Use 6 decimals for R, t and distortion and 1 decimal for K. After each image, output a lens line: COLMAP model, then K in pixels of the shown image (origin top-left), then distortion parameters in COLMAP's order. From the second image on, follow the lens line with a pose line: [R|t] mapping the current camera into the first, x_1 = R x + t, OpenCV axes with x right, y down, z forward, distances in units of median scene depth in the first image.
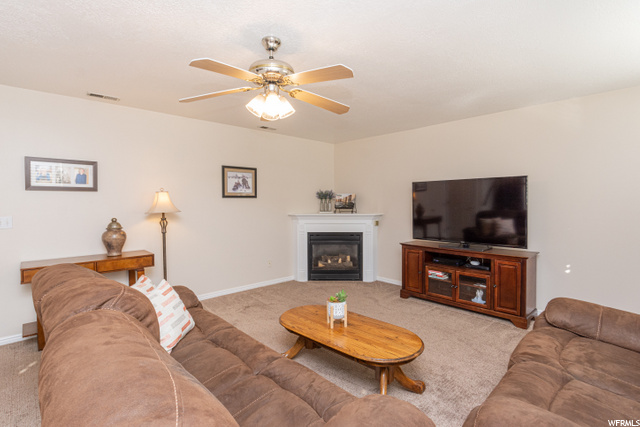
lens RADIAL K [[314.3, 0, 318.1], [0, 314.3, 202.3], [0, 0, 1]] dist [0.001367, 0.000036]
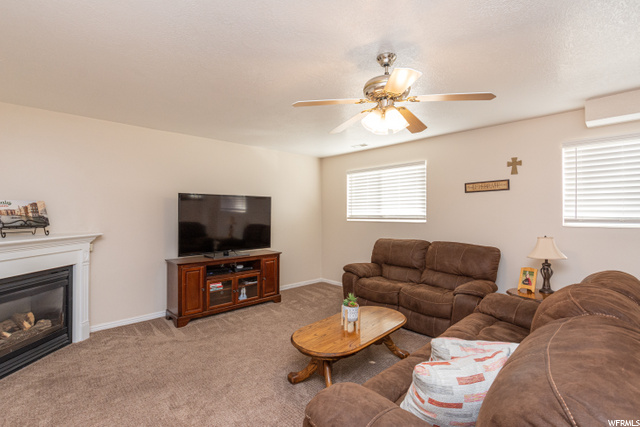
lens RADIAL K [[297.5, 0, 317.8], [0, 297.5, 208.8], [0, 0, 1]] dist [-0.002456, -0.000278]
pose [[-0.015985, 0.024762, 0.999566, -0.580650], [0.006912, 0.999672, -0.024654, 0.005102], [-0.999848, 0.006515, -0.016151, 0.668786]]
